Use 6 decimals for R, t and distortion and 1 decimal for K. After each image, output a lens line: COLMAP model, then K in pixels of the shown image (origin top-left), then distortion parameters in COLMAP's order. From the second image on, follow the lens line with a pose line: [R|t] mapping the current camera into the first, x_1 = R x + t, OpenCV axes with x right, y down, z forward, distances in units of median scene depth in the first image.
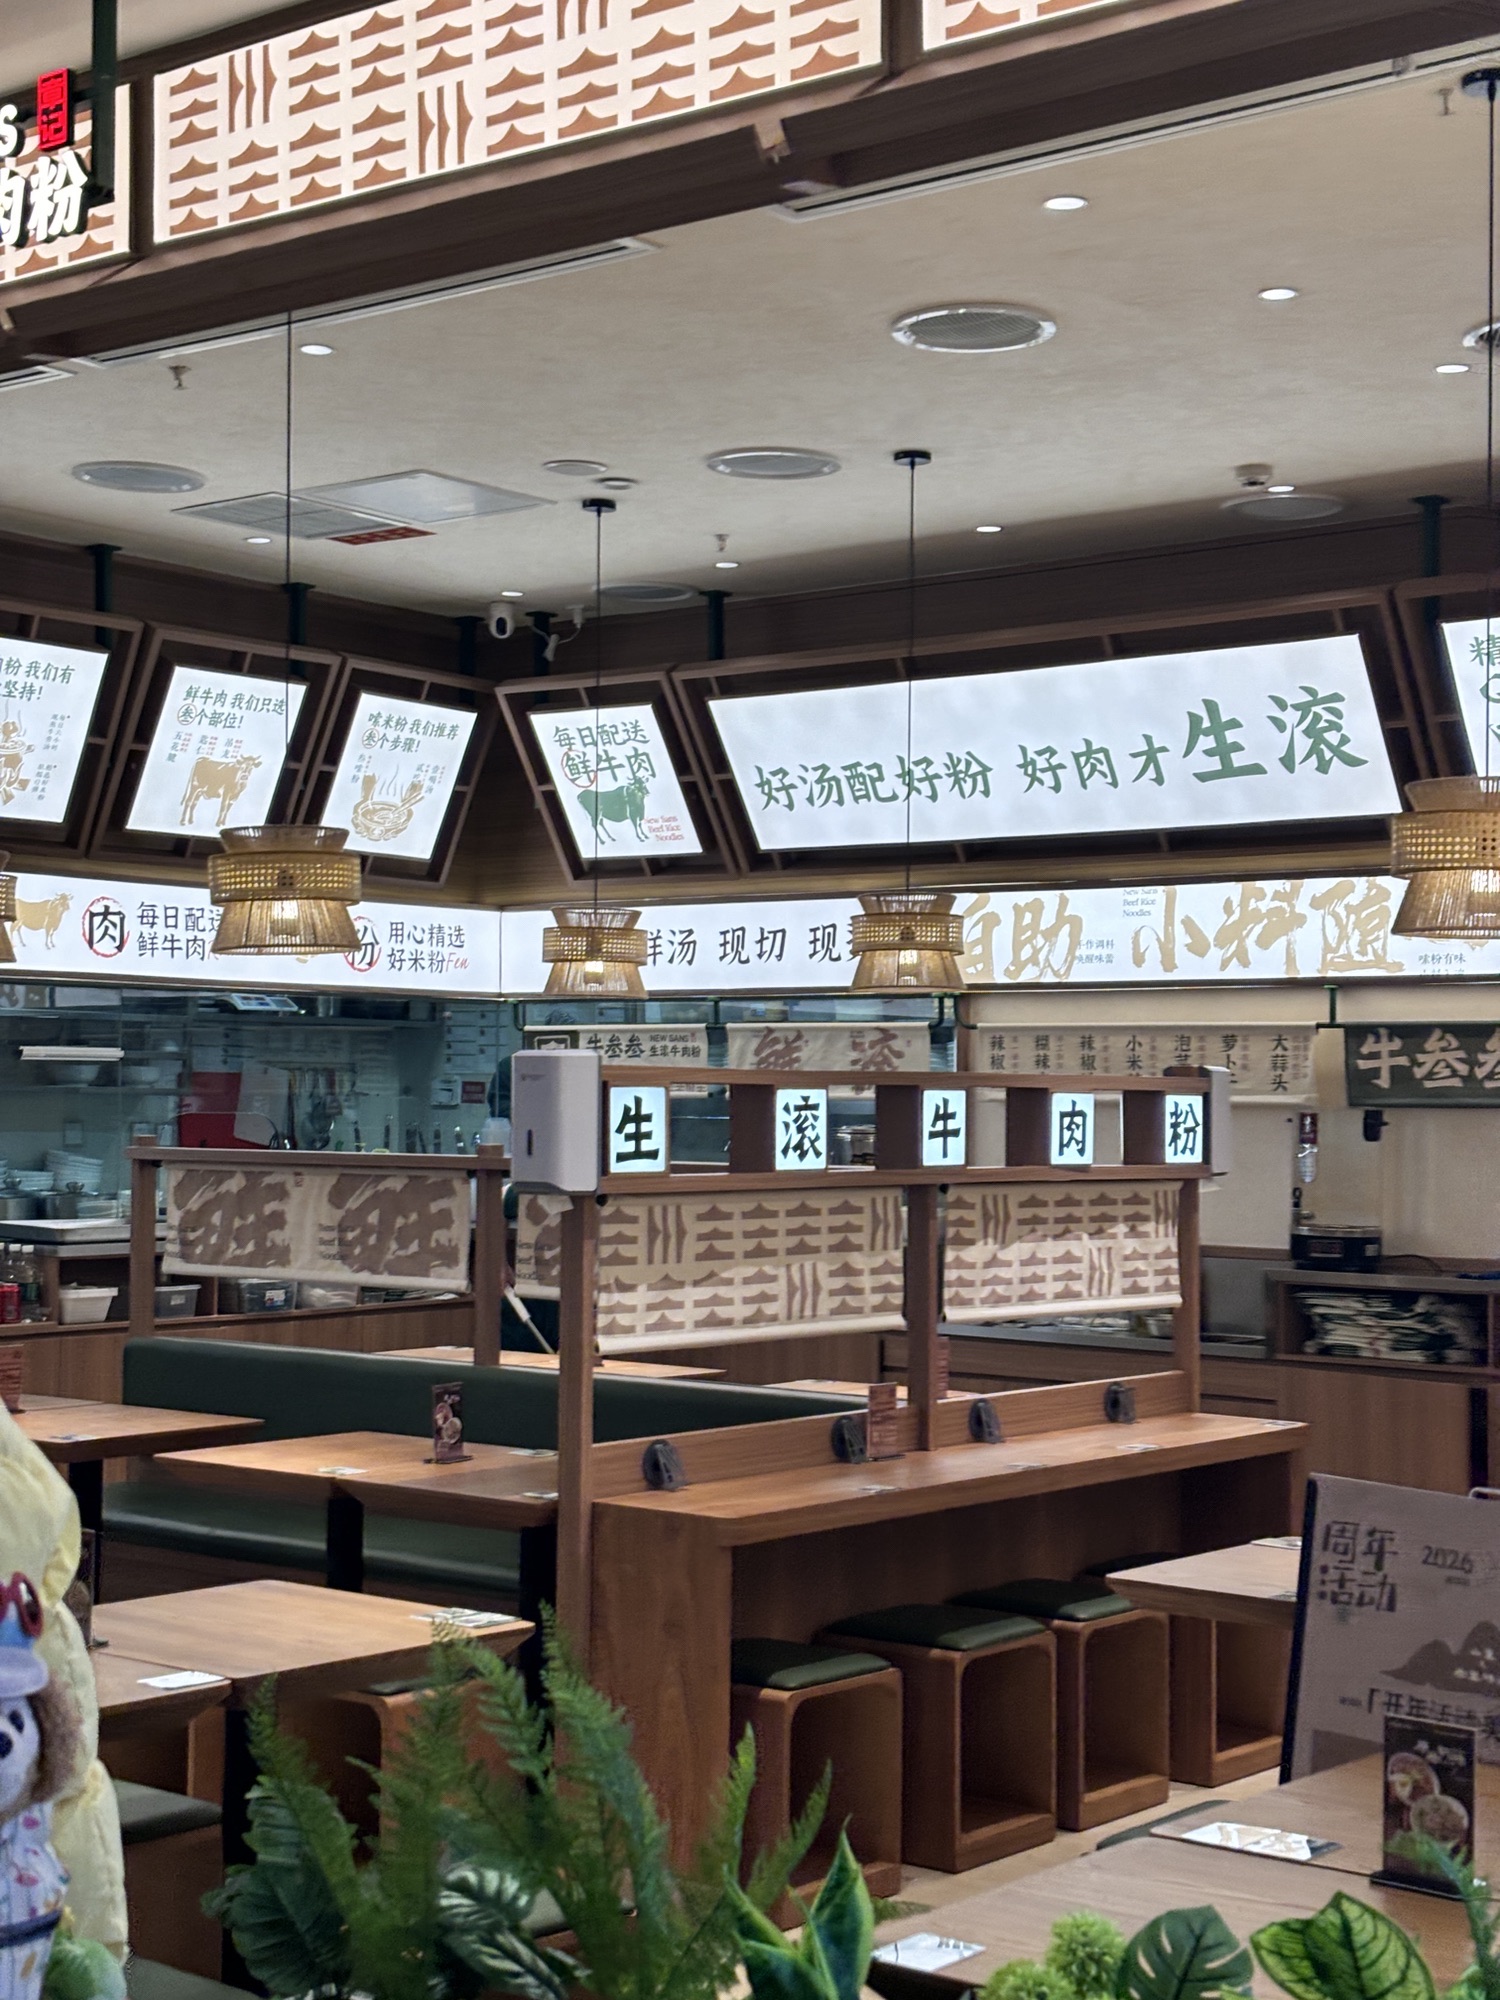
lens RADIAL K [[2948.6, 0, 754.6], [0, 2948.6, 1020.0], [0, 0, 1]] dist [0.094586, 0.000000]
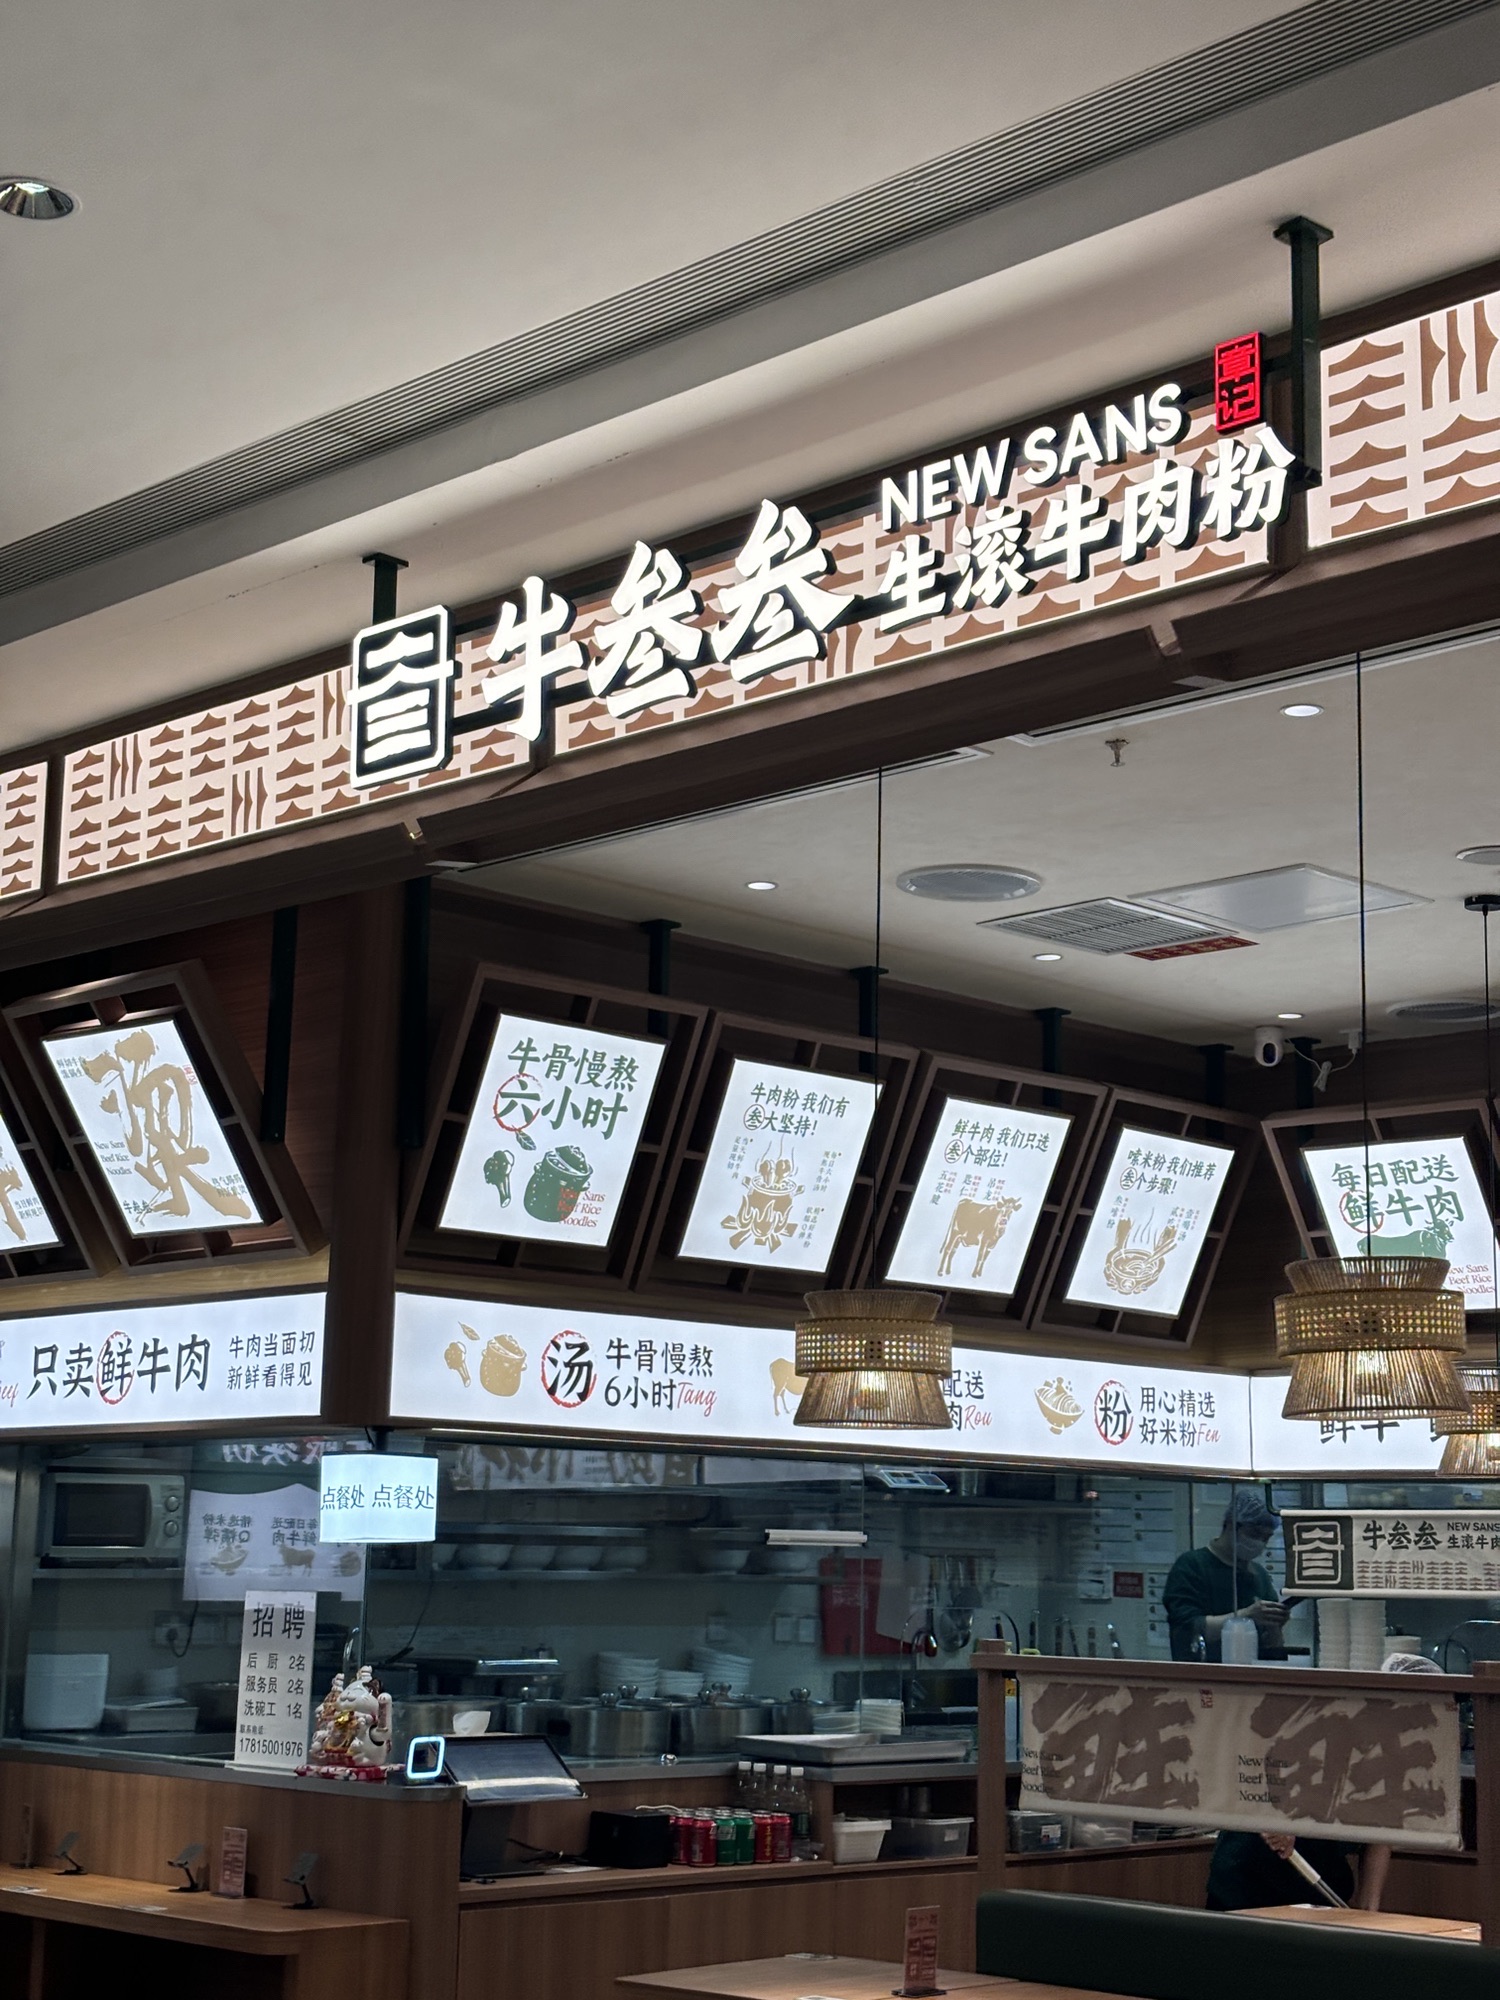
lens RADIAL K [[2948.6, 0, 746.6], [0, 2948.6, 981.0], [0, 0, 1]] dist [0.094586, 0.000000]
pose [[0.993305, -0.016050, -0.114399, -0.160519], [-0.004013, 0.984909, -0.173029, 0.000549], [0.115450, 0.172329, 0.978250, 0.120281]]
